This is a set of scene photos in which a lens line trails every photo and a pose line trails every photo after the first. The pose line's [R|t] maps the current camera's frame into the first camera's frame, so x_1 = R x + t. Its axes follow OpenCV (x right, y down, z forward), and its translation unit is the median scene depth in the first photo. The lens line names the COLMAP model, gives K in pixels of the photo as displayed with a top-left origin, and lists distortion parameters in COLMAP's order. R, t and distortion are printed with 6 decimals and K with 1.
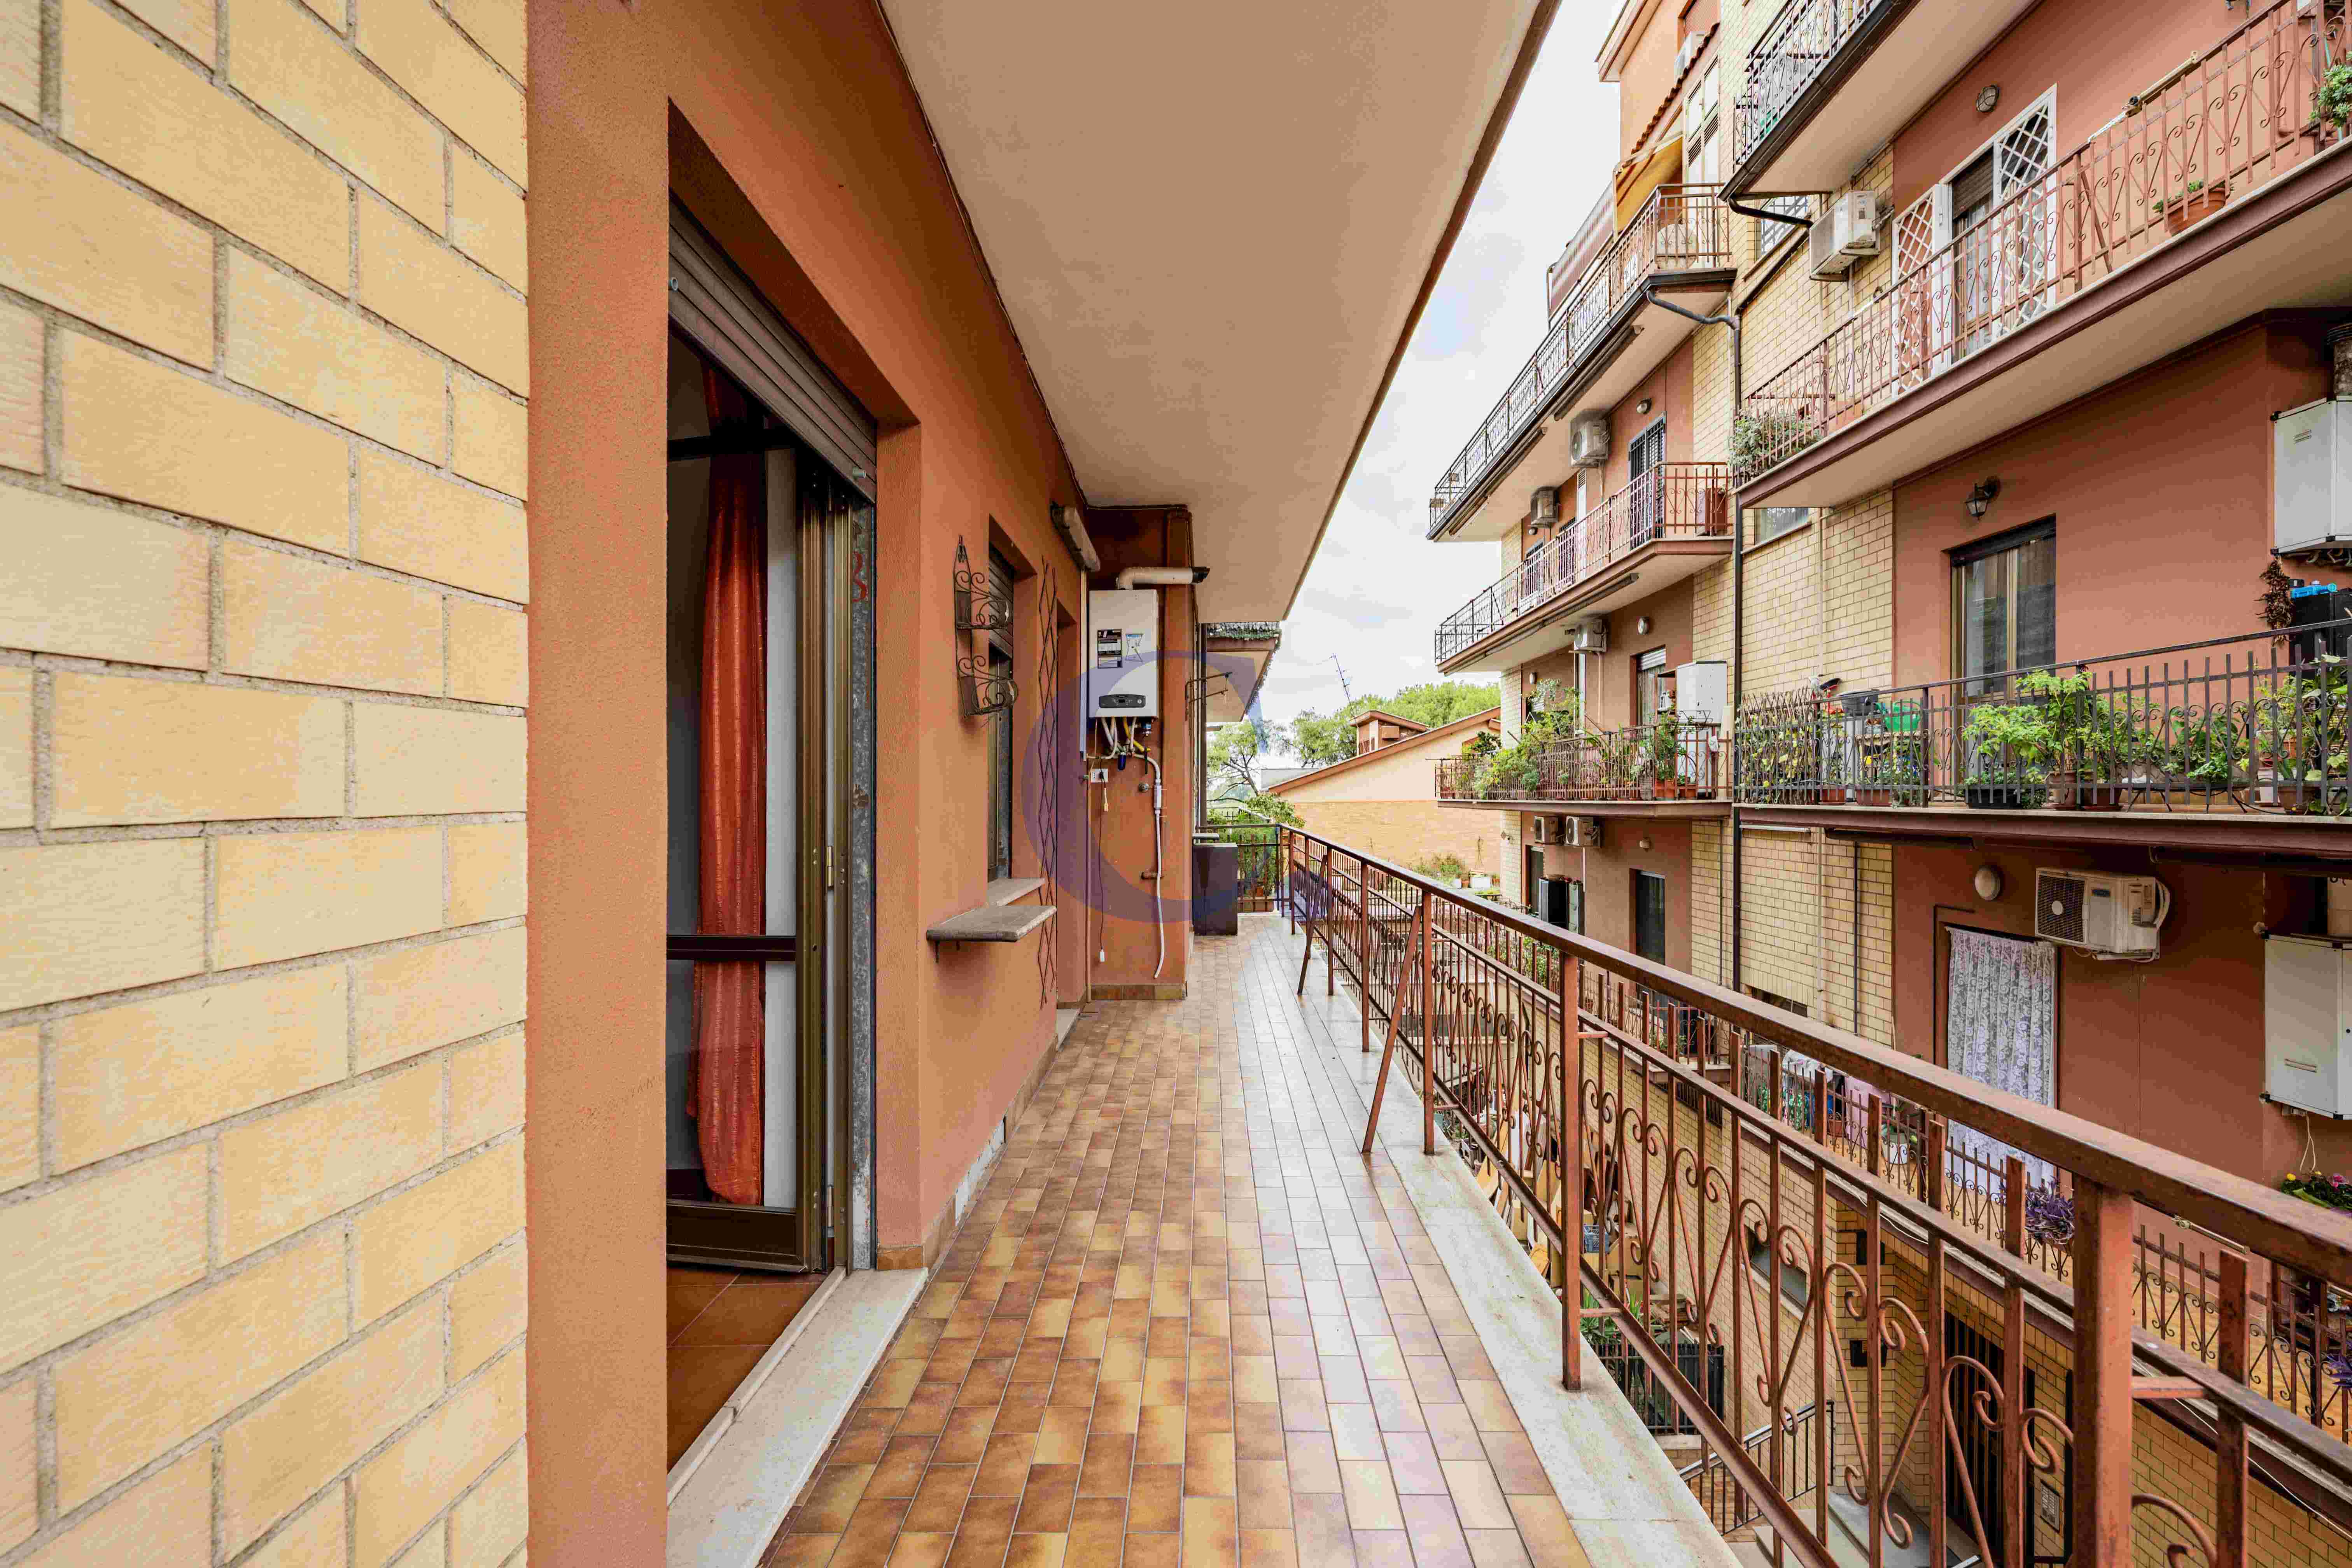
lens RADIAL K [[1033.0, 0, 1176.6], [0, 1033.0, 790.3], [0, 0, 1]] dist [-0.000909, 0.000428]
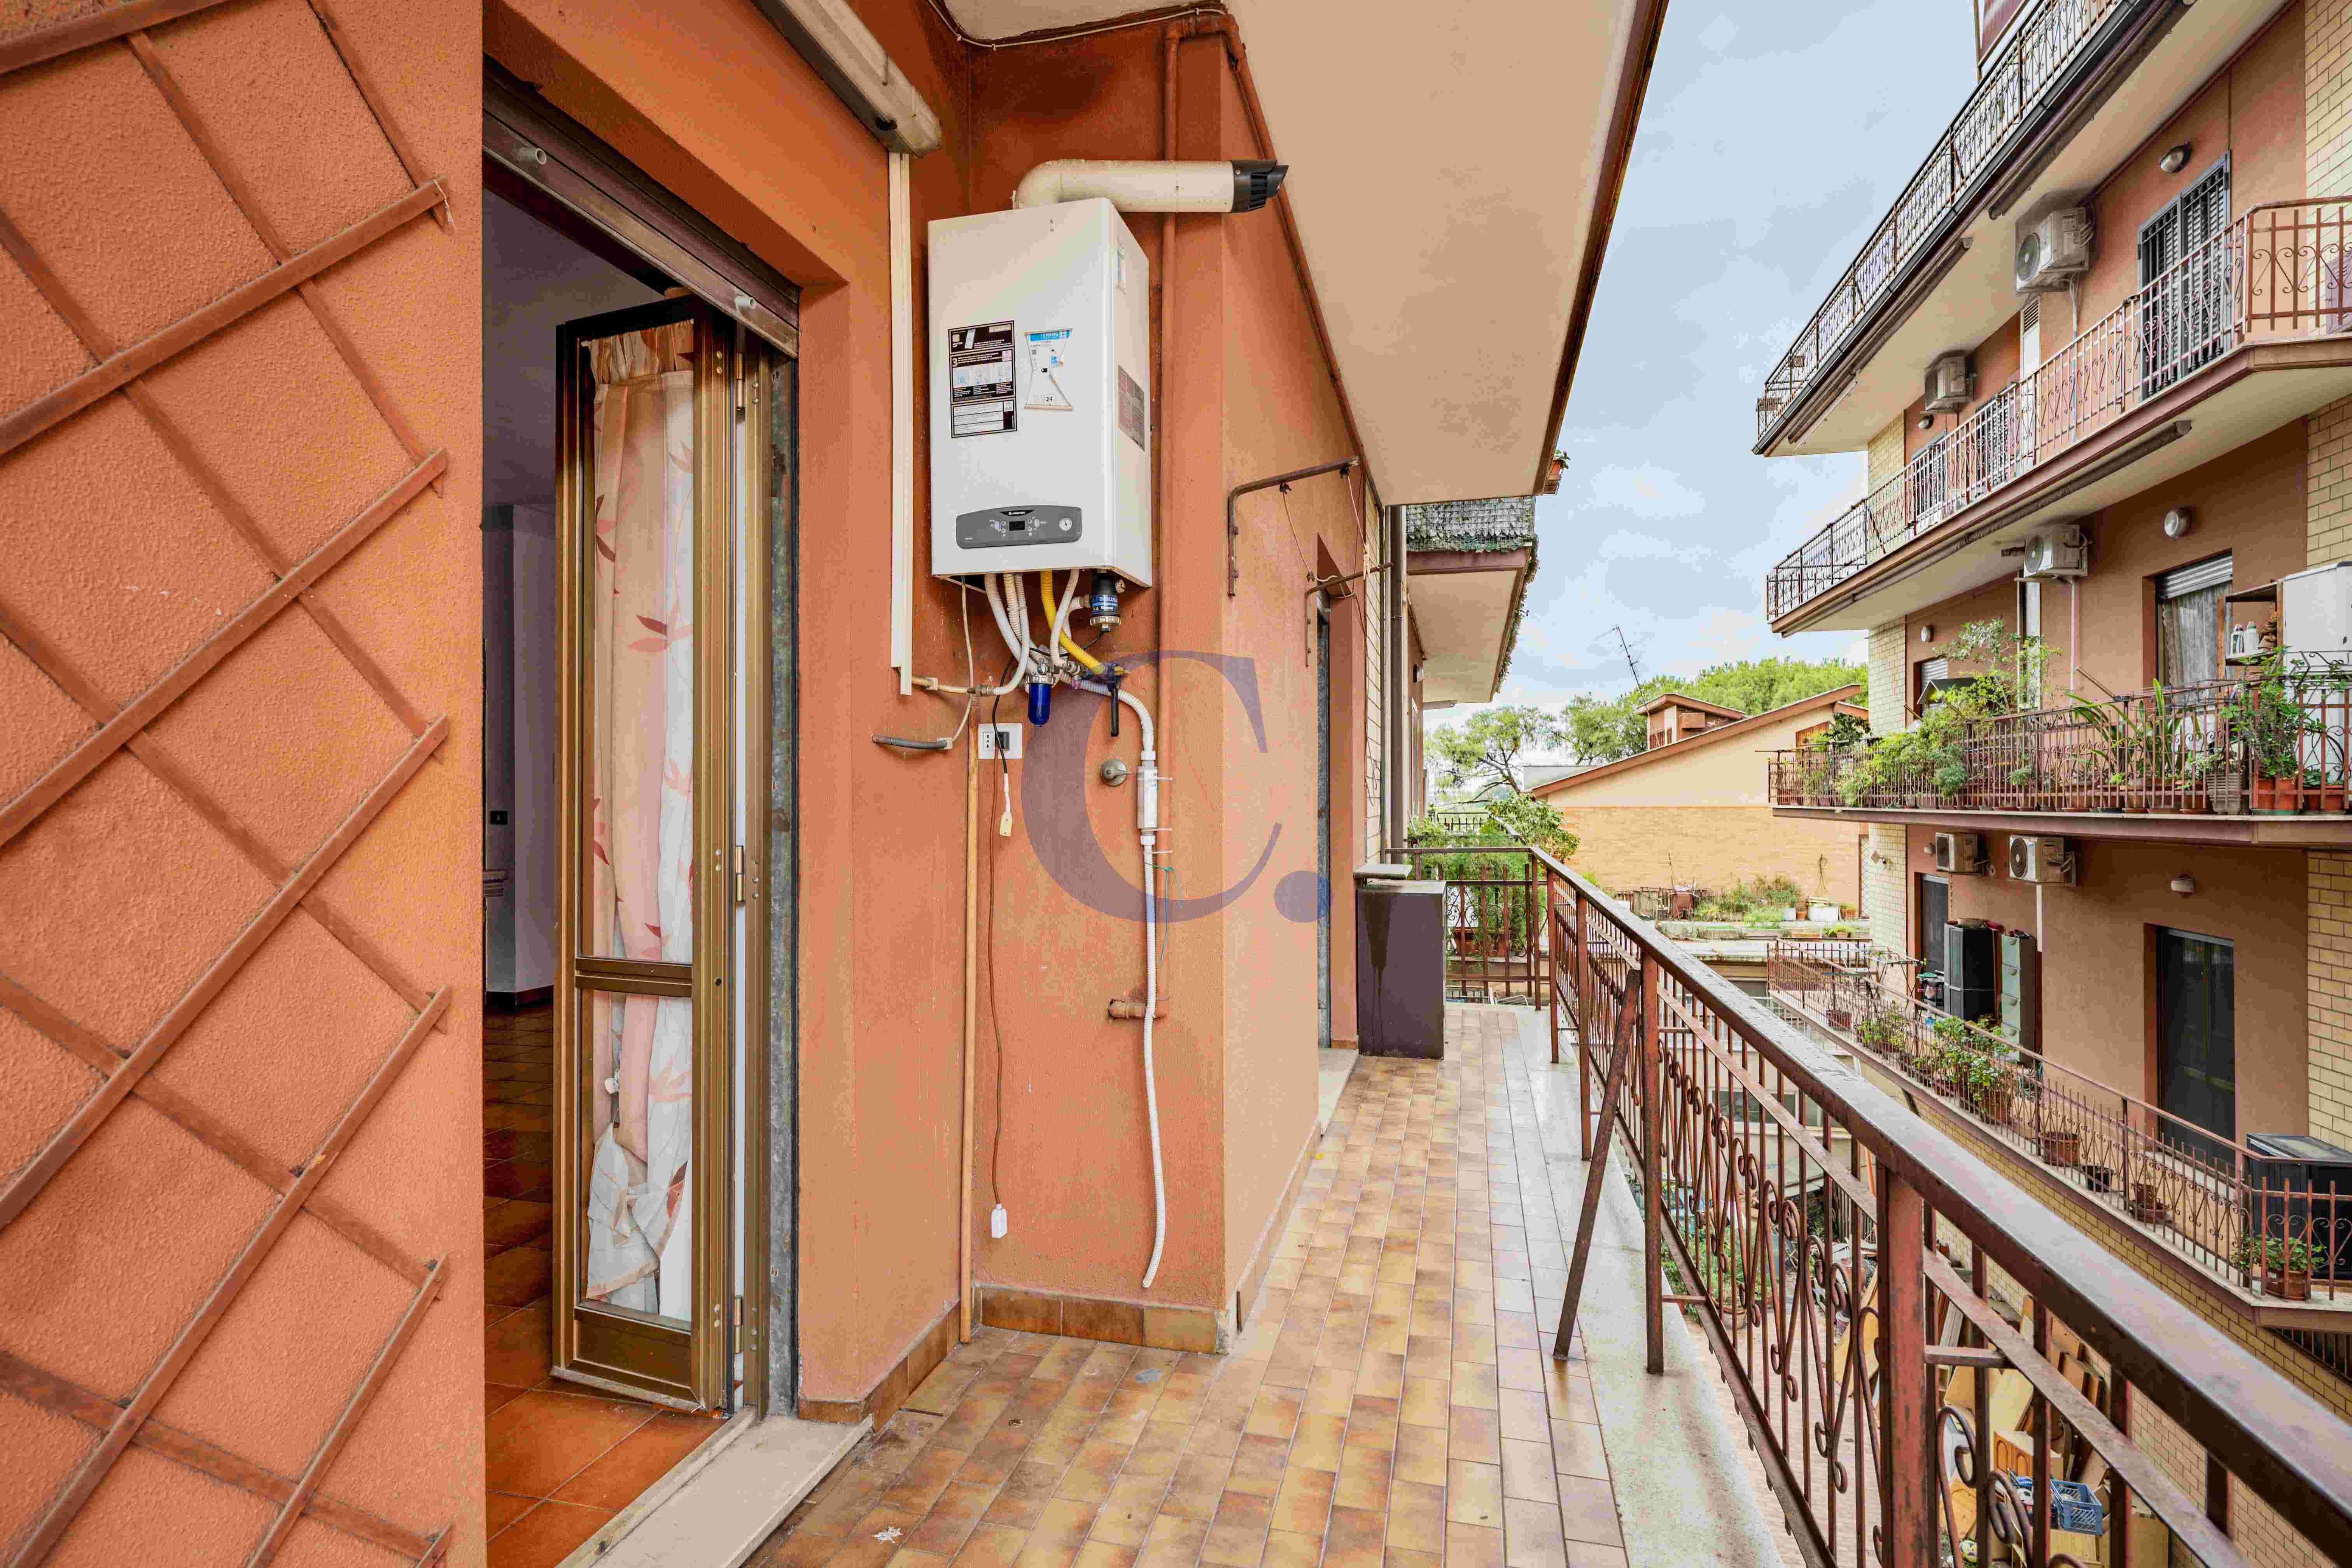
lens RADIAL K [[1141.9, 0, 1127.3], [0, 1141.9, 745.2], [0, 0, 1]] dist [-0.001125, 0.000421]
pose [[0.967951, -0.000397, -0.251138, 0.022300], [-0.009332, 0.999251, -0.037548, 0.000790], [0.250965, 0.038688, 0.967223, 0.174540]]
